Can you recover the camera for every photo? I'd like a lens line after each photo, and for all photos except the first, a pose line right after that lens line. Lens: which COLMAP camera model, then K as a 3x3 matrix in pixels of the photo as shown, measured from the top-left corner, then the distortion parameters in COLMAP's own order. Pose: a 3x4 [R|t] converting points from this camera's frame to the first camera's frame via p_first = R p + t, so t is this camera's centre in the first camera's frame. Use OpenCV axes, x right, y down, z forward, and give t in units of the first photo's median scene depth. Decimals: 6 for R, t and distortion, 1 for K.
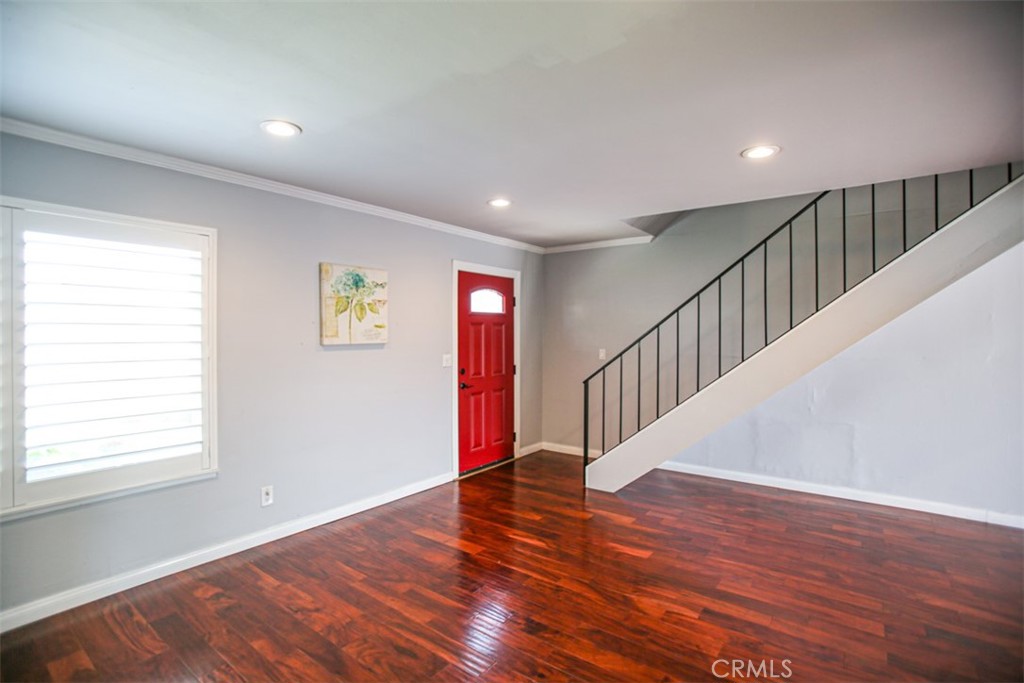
lens RADIAL K [[488.6, 0, 513.4], [0, 488.6, 325.0], [0, 0, 1]] dist [-0.061250, 0.022125]
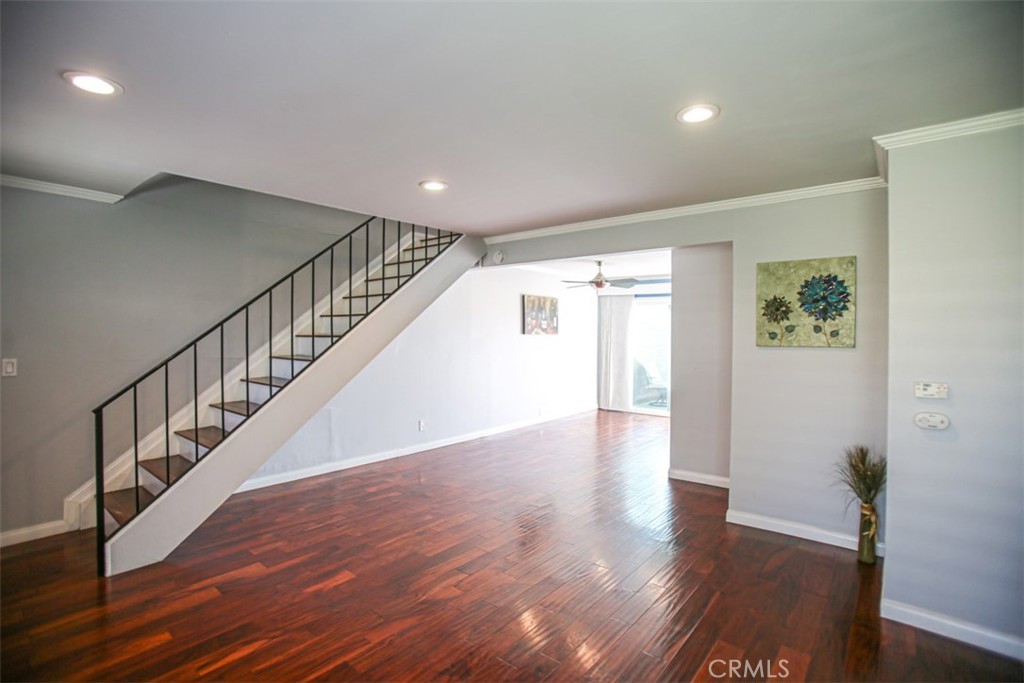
lens RADIAL K [[484.8, 0, 503.4], [0, 484.8, 336.9], [0, 0, 1]] dist [-0.078965, 0.032993]
pose [[0.055610, -0.009428, 0.998408, -0.574654], [-0.023375, 0.999669, 0.010742, 0.004273], [-0.998179, -0.023935, 0.055371, 0.626576]]
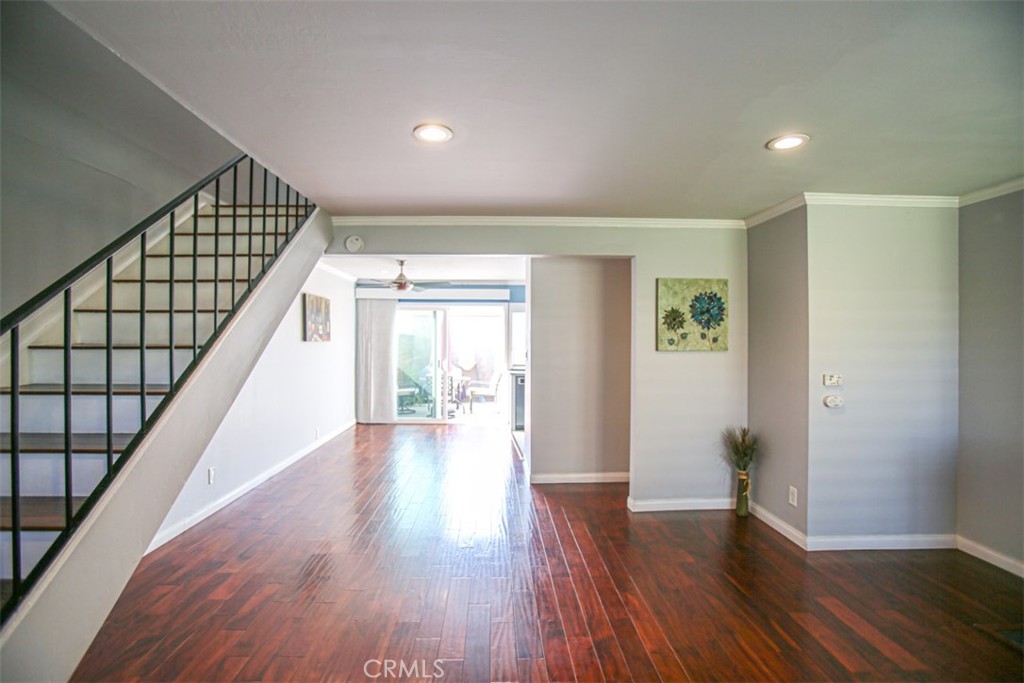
lens RADIAL K [[484.8, 0, 503.4], [0, 484.8, 336.9], [0, 0, 1]] dist [-0.078965, 0.032993]
pose [[-0.616610, 0.002694, 0.787264, -0.201242], [-0.016693, 0.999725, -0.016495, 0.013767], [-0.787091, -0.023313, -0.616396, 1.181990]]
